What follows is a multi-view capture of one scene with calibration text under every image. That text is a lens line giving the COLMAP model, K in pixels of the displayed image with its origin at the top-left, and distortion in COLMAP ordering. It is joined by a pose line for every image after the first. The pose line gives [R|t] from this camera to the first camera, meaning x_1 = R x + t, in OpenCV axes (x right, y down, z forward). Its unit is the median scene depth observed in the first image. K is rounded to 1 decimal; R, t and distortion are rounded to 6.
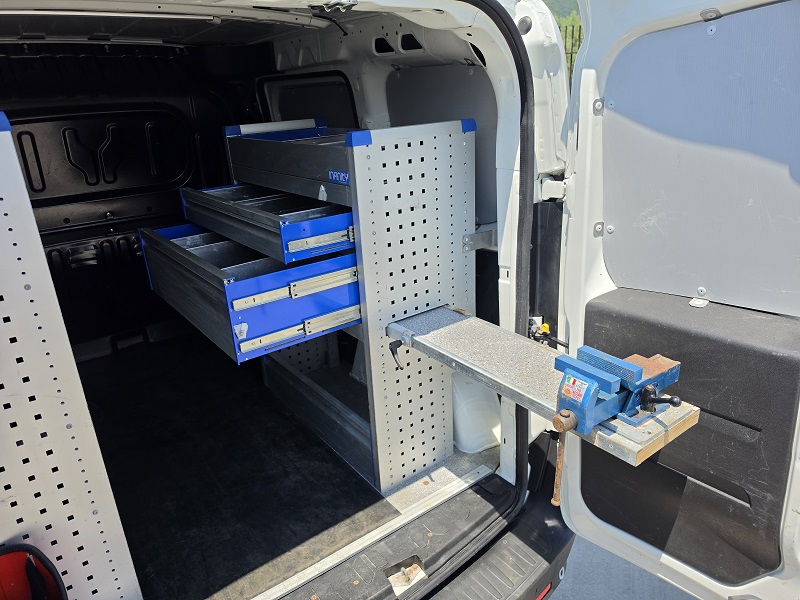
lens RADIAL K [[562.1, 0, 400.0], [0, 562.1, 291.8], [0, 0, 1]] dist [0.054682, -0.072675]
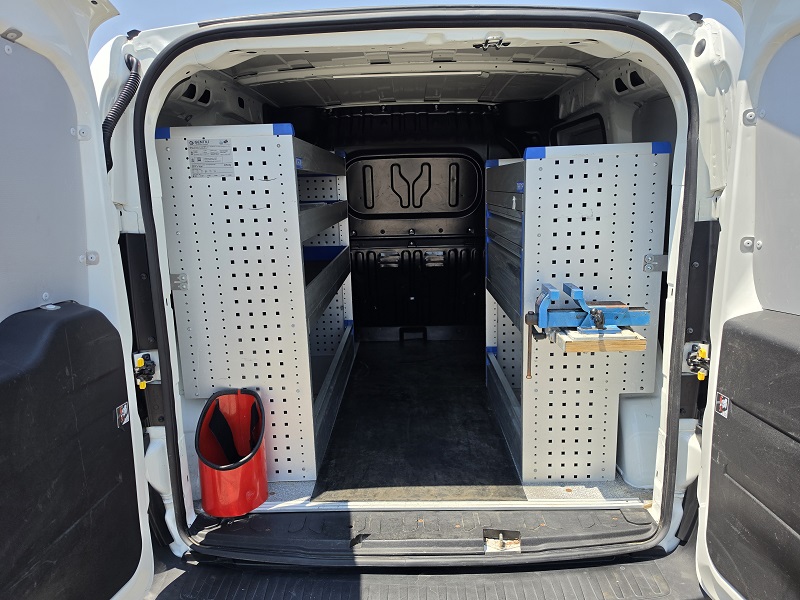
lens RADIAL K [[569.2, 0, 400.0], [0, 569.2, 300.0], [0, 0, 1]] dist [0.052398, -0.105752]
pose [[0.792053, 0.148780, -0.592044, 0.414562], [-0.216303, 0.975322, -0.044279, 0.129892], [0.570845, 0.163133, 0.804688, -0.071331]]
